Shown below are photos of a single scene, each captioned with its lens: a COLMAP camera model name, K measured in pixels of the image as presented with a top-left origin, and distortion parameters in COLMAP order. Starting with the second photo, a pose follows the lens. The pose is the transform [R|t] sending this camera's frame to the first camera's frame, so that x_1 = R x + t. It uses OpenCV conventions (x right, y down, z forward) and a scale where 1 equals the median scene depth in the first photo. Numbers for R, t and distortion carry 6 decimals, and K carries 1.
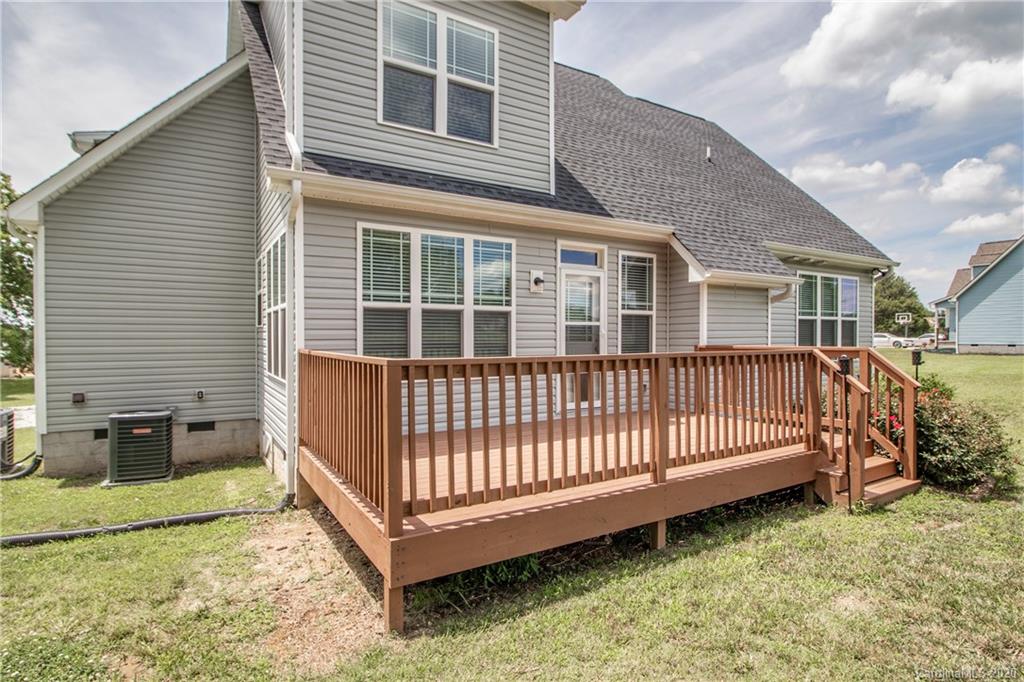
lens RADIAL K [[487.1, 0, 507.8], [0, 487.1, 343.2], [0, 0, 1]] dist [-0.000816, -0.013422]
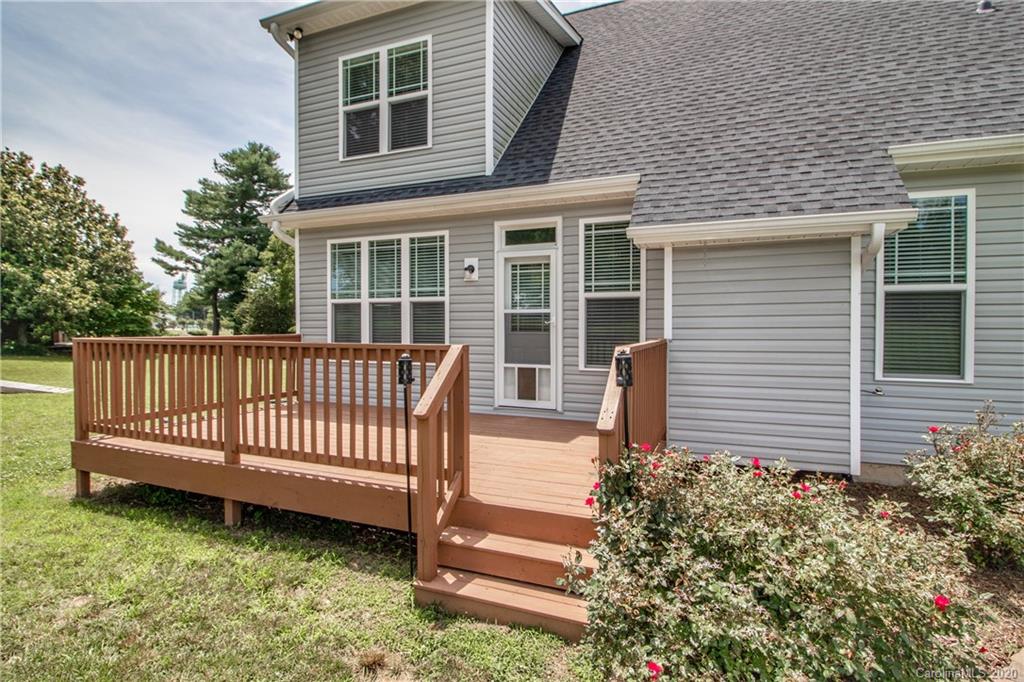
lens RADIAL K [[478.9, 0, 530.0], [0, 478.9, 335.6], [0, 0, 1]] dist [0.001550, -0.011510]
pose [[0.634667, 0.018149, -0.772572, 0.924451], [-0.012294, 0.999835, 0.013389, -0.009108], [0.772688, 0.001000, 0.634786, 0.509514]]
